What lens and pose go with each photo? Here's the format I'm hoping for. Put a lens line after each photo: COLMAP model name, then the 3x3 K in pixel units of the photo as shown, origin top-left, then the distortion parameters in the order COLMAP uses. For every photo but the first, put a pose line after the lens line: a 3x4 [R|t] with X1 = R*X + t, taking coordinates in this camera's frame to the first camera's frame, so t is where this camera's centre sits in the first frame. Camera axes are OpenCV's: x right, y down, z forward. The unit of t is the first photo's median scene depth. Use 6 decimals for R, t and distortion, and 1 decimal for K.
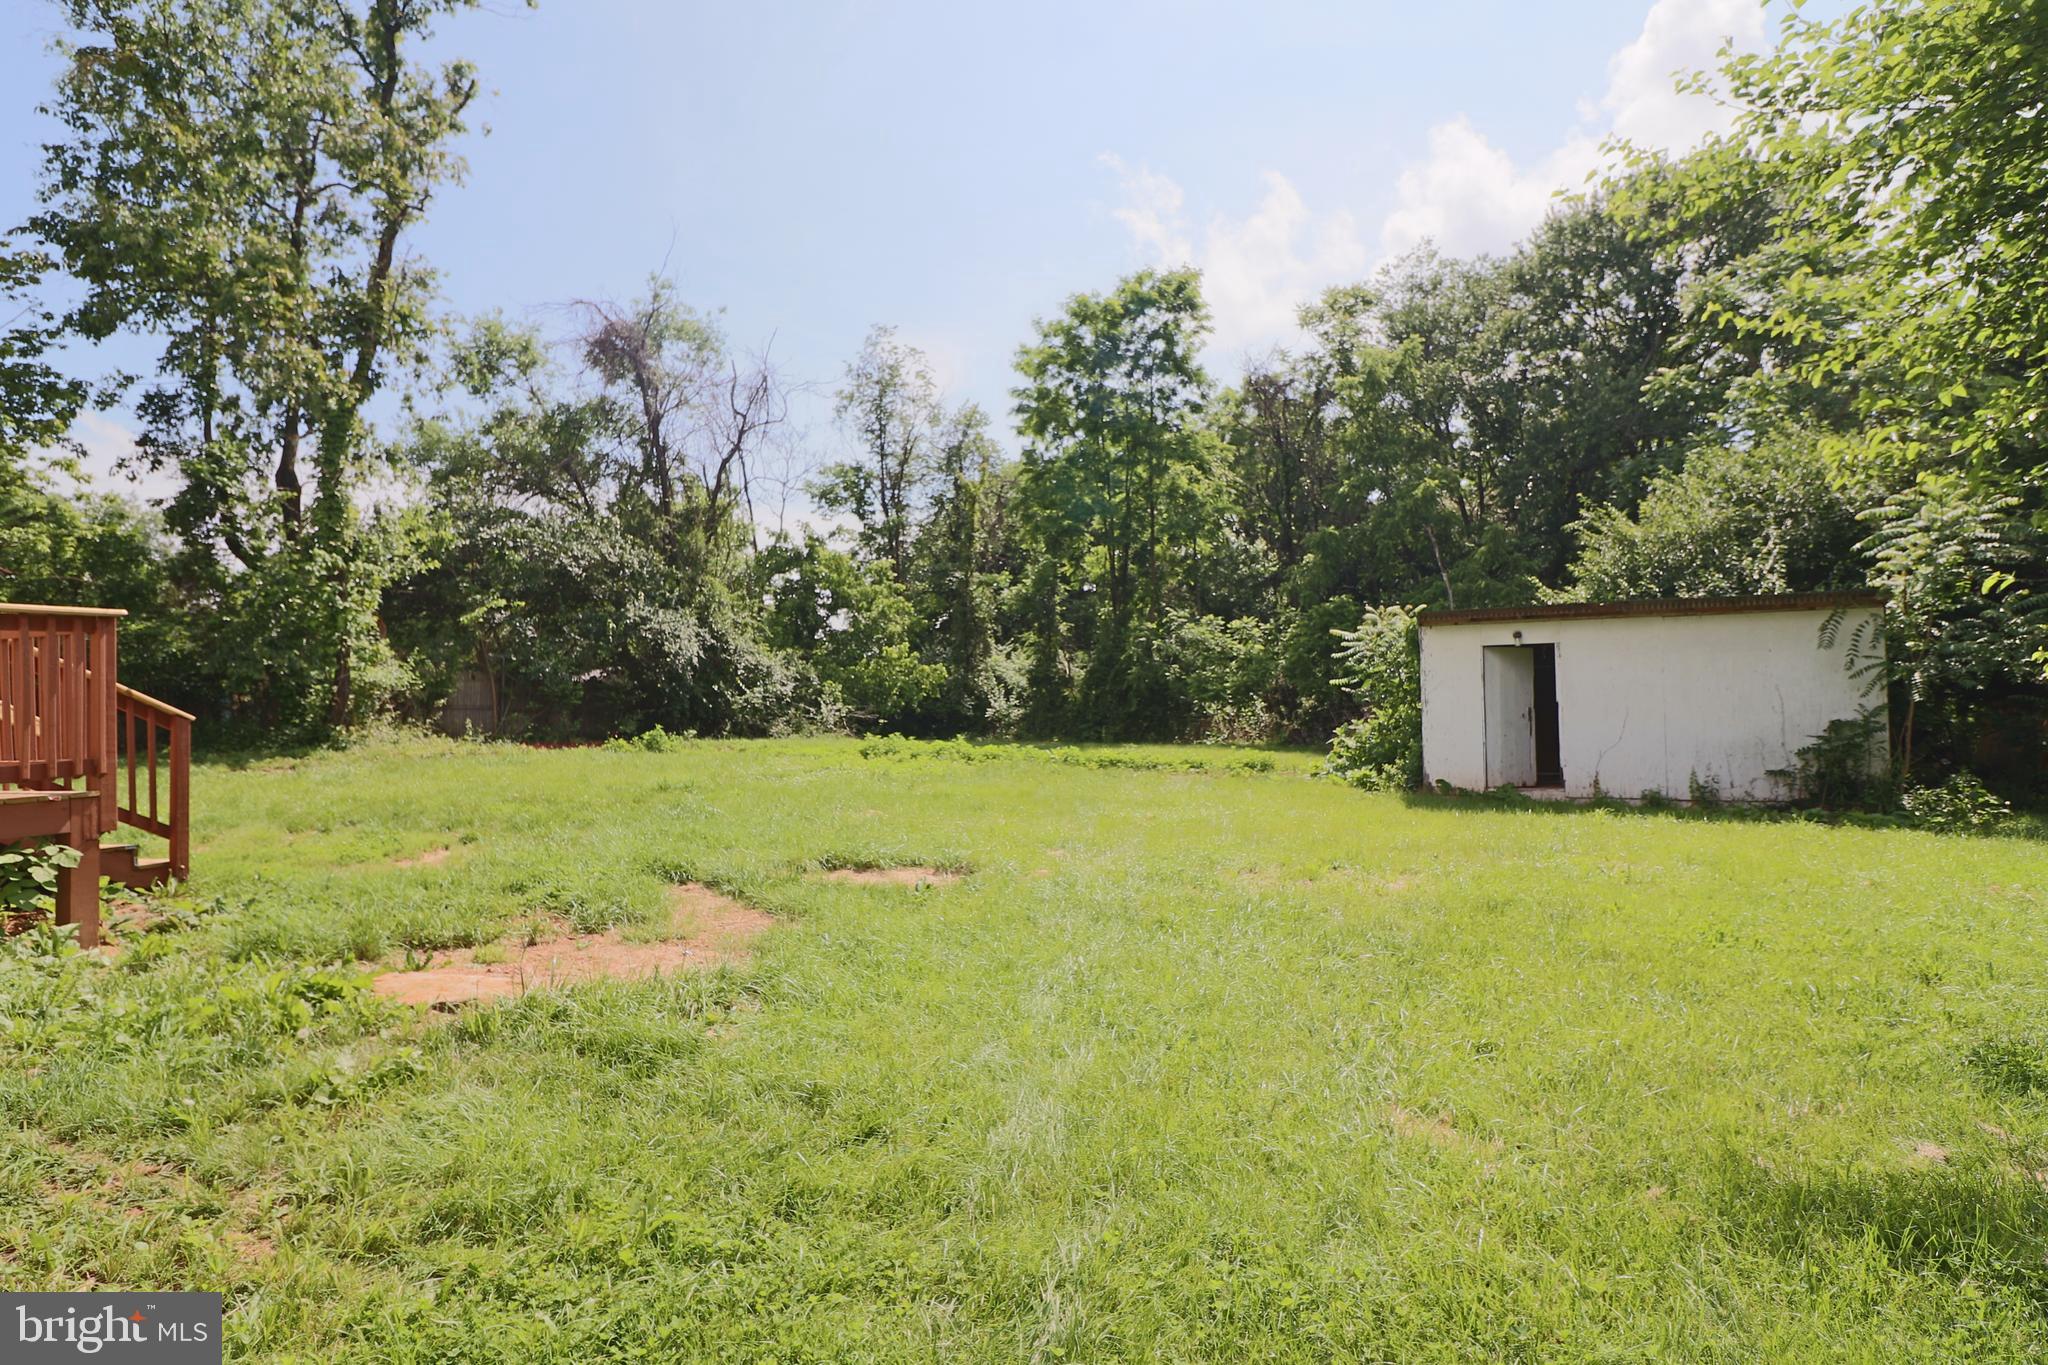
lens RADIAL K [[1063.5, 0, 1024.0], [0, 1063.5, 682.5], [0, 0, 1]] dist [-0.001543, -0.000801]
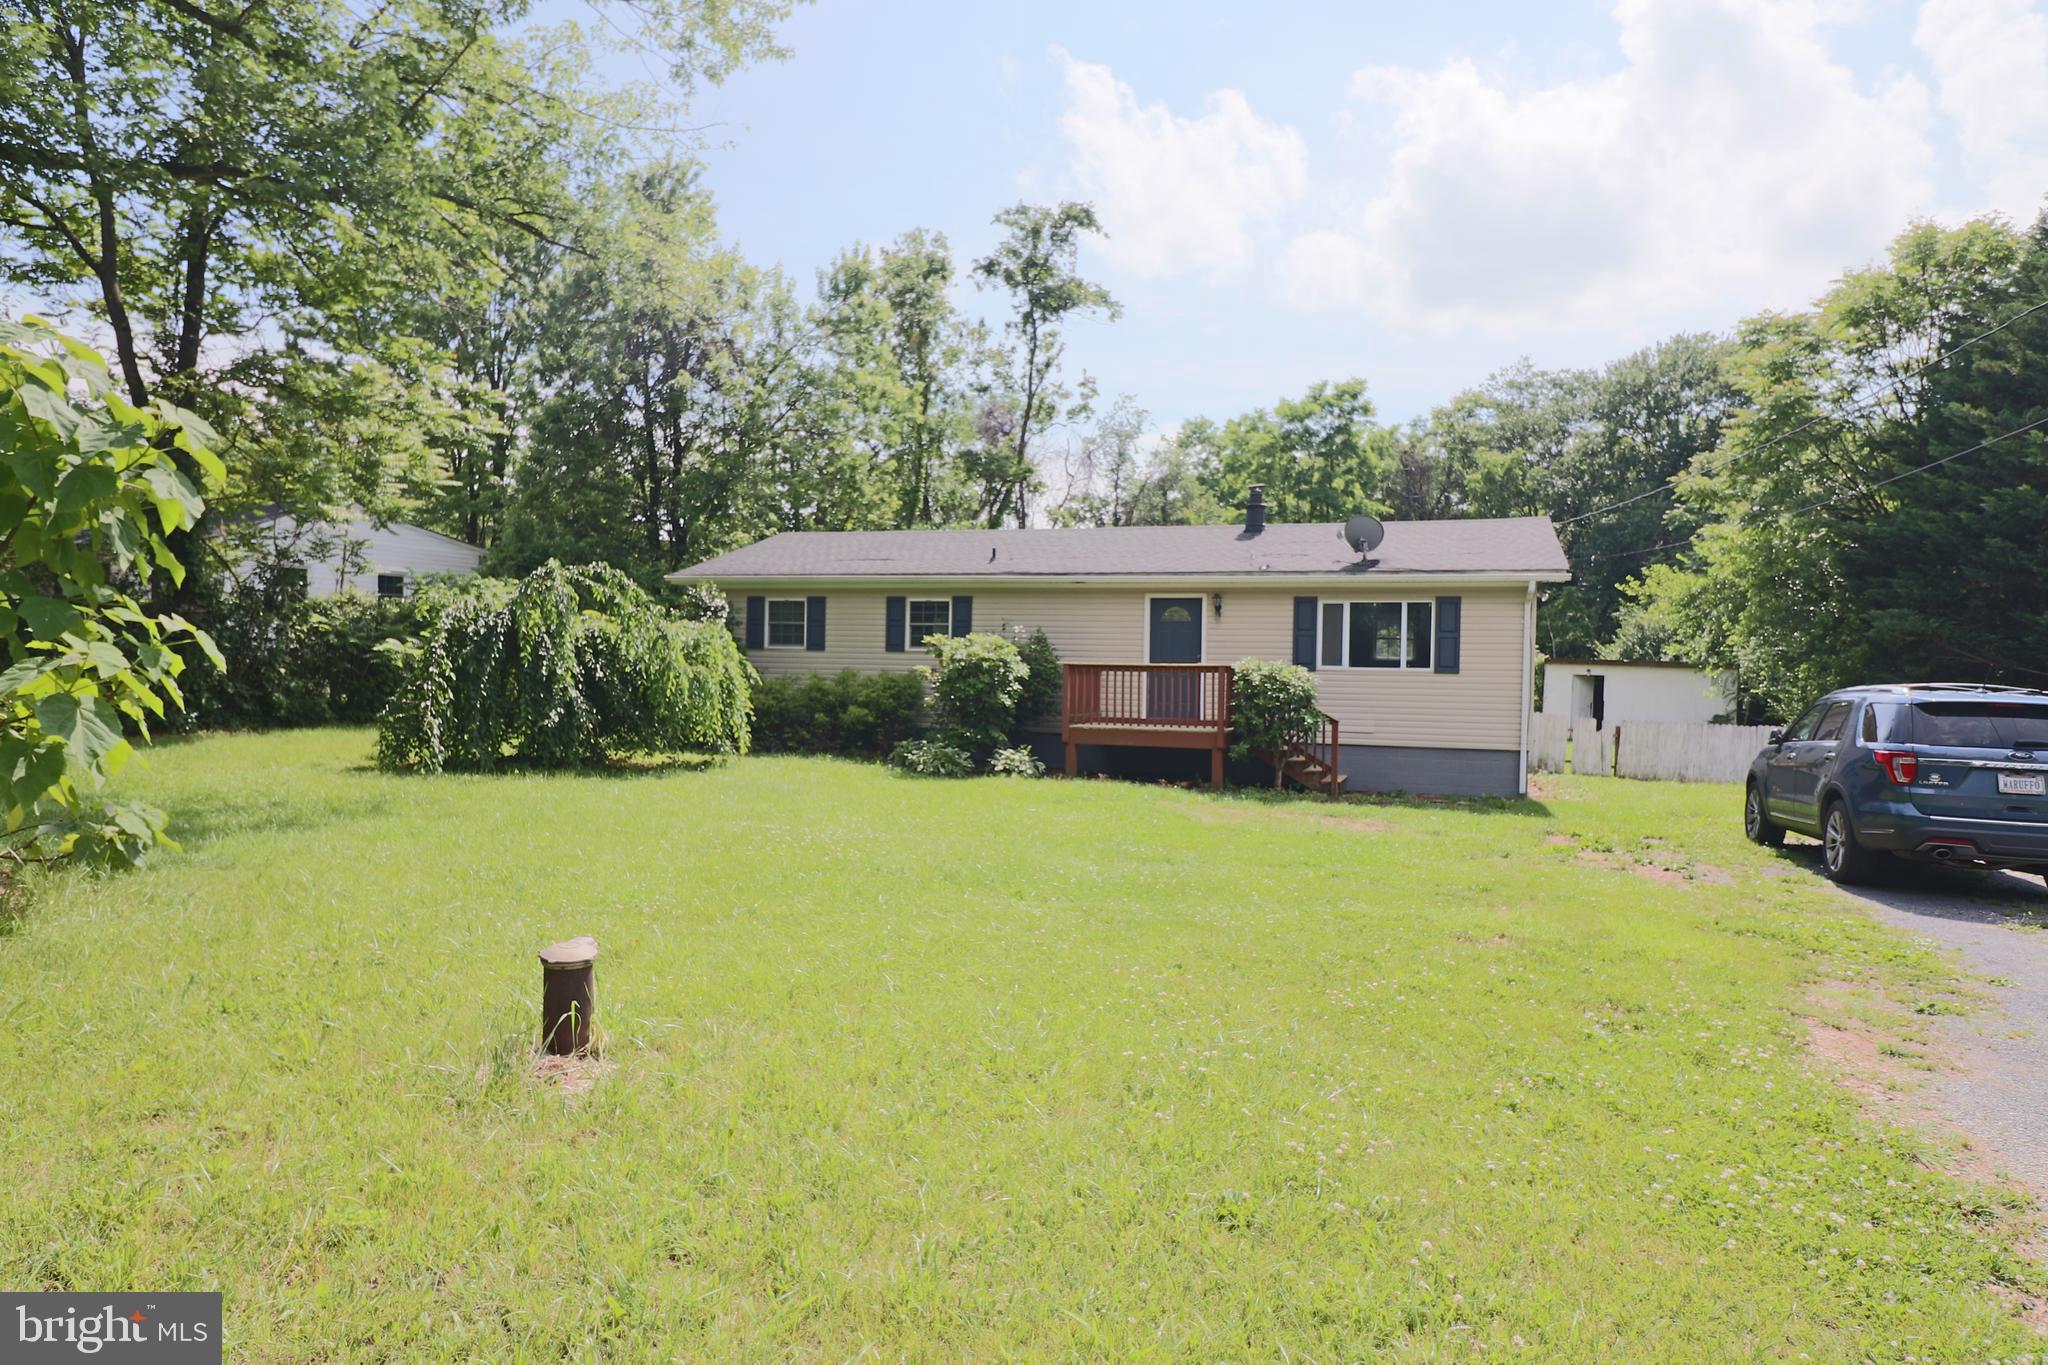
lens RADIAL K [[1157.3, 0, 1024.0], [0, 1157.3, 682.5], [0, 0, 1]] dist [0.004783, 0.000576]
pose [[0.997889, 0.062481, 0.017711, -0.744764], [-0.063090, 0.997352, 0.036189, -0.029619], [-0.015403, -0.037230, 0.999188, -1.389733]]
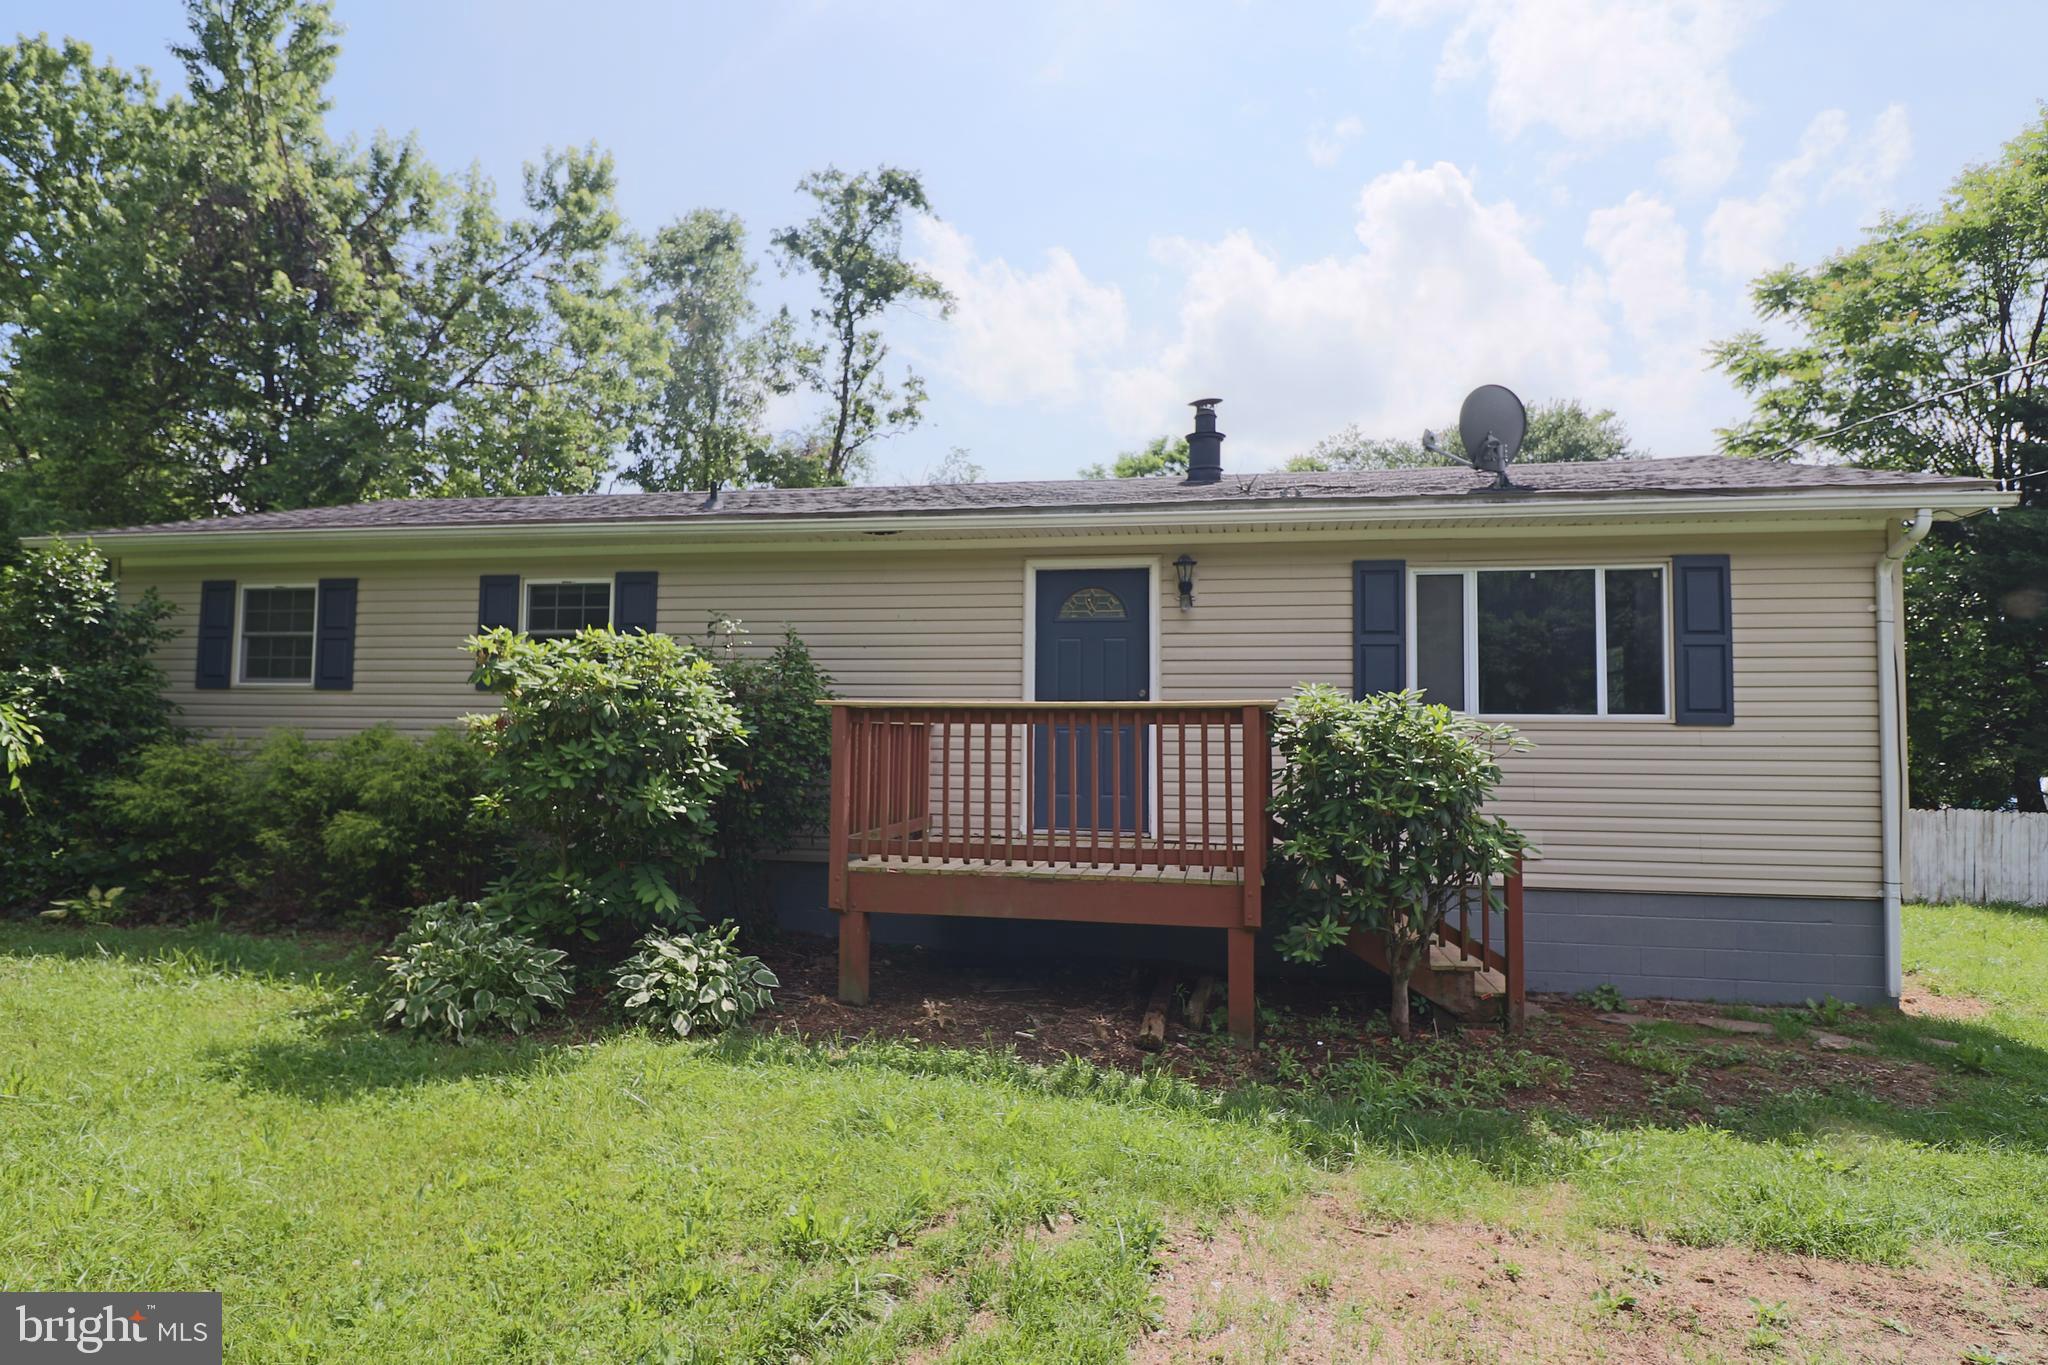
lens RADIAL K [[1063.5, 0, 1024.0], [0, 1063.5, 682.5], [0, 0, 1]] dist [-0.001543, -0.000801]
pose [[0.984188, 0.064882, 0.164816, -0.692608], [-0.059225, 0.997482, -0.039012, -0.009917], [-0.166932, 0.028634, 0.985553, -0.779719]]
